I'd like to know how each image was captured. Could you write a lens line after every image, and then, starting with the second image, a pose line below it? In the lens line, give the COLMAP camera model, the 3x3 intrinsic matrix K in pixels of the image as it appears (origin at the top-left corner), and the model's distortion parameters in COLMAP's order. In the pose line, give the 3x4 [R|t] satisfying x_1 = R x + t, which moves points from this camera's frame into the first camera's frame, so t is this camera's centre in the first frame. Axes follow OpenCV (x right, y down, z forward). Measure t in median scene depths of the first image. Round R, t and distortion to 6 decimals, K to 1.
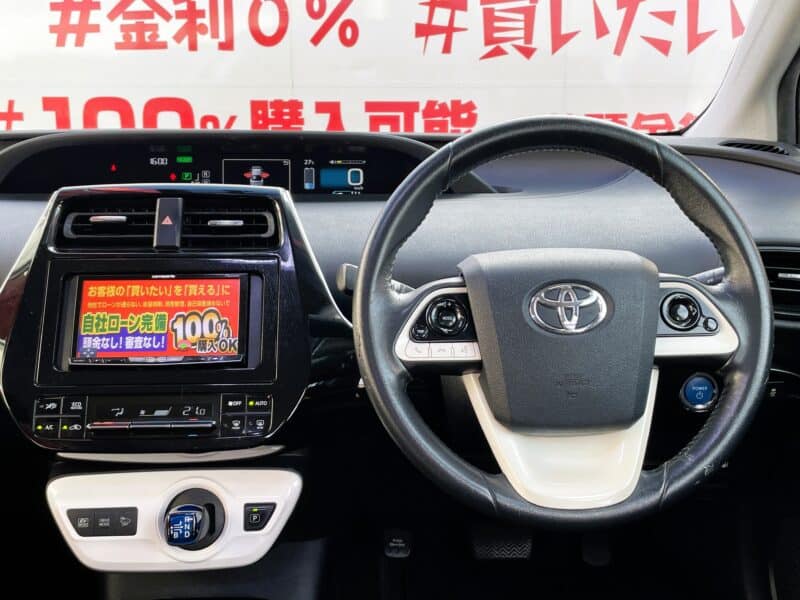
lens RADIAL K [[970.6, 0, 400.0], [0, 970.6, 300.0], [0, 0, 1]] dist [0.118381, -0.046755]
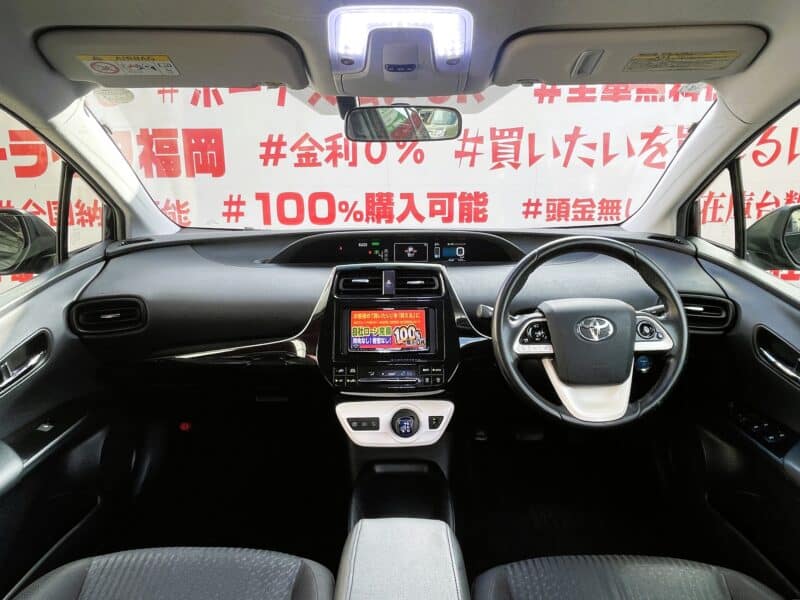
lens RADIAL K [[562.2, 0, 400.0], [0, 562.2, 300.0], [0, 0, 1]] dist [0.048813, 0.002514]
pose [[0.999748, -0.003885, -0.022110, -0.192078], [0.004369, 0.999751, 0.021881, -0.070723], [0.022019, -0.021972, 0.999516, -0.216375]]
